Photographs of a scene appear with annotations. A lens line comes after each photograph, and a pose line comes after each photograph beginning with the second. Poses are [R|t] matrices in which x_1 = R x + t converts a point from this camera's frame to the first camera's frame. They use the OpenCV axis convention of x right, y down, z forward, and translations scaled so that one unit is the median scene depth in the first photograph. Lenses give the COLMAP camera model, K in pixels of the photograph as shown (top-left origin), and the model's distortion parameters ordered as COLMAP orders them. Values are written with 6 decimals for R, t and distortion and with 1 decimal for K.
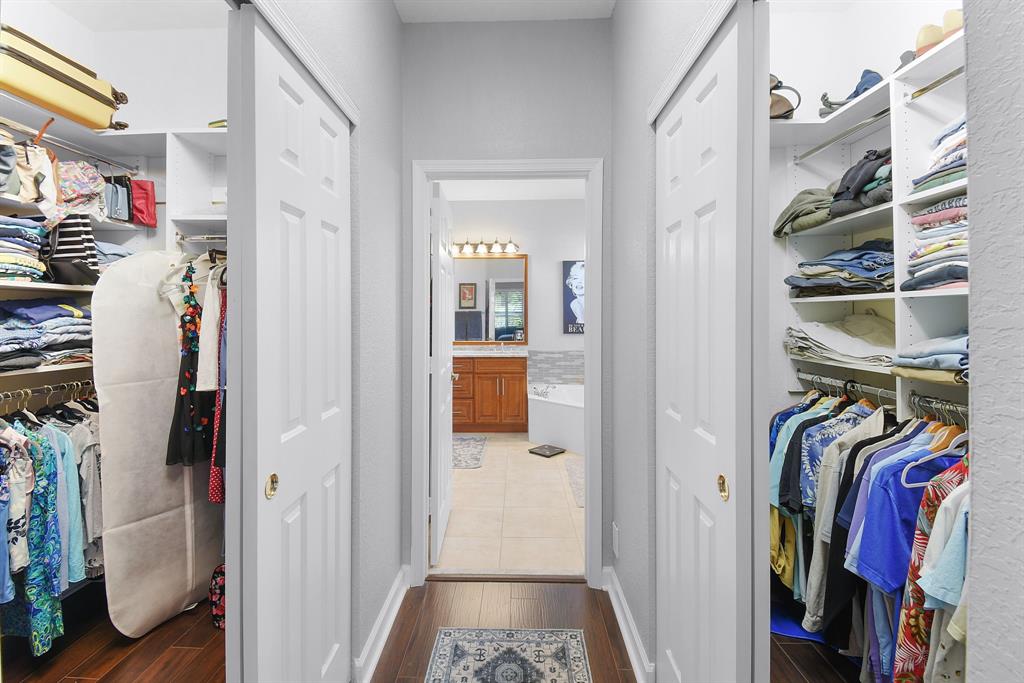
lens RADIAL K [[460.9, 0, 511.5], [0, 460.9, 328.5], [0, 0, 1]] dist [-0.000481, -0.000166]
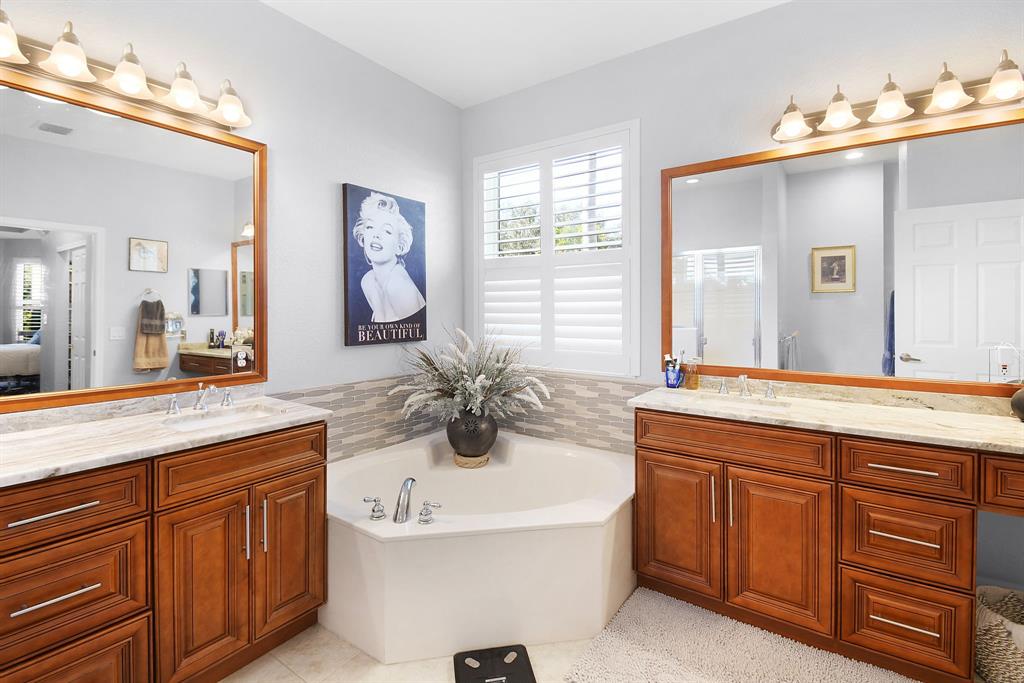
lens RADIAL K [[464.0, 0, 511.0], [0, 464.0, 316.5], [0, 0, 1]] dist [-0.000355, -0.000634]
pose [[0.555510, -0.004882, 0.831495, -0.174102], [0.016595, 0.999849, -0.005216, -0.012660], [-0.831344, 0.016697, 0.555507, 0.619273]]
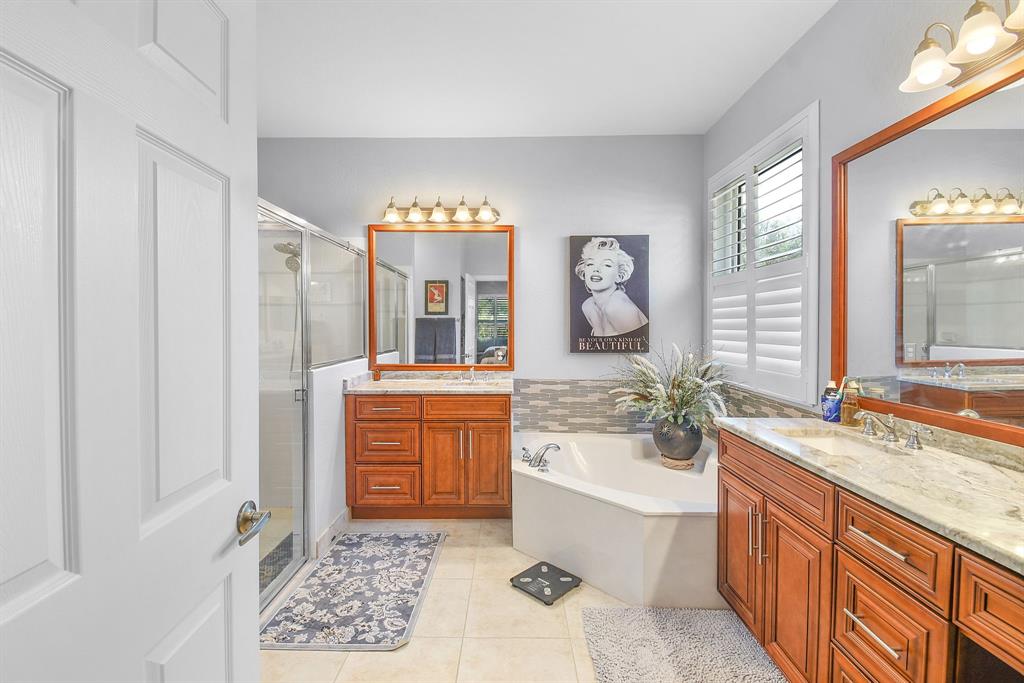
lens RADIAL K [[463.5, 0, 512.0], [0, 463.5, 341.5], [0, 0, 1]] dist [-0.000035, -0.000057]
pose [[0.999862, 0.002253, 0.016472, 0.022786], [-0.002397, 0.999959, 0.008718, -0.009437], [-0.016452, -0.008756, 0.999826, 0.373415]]
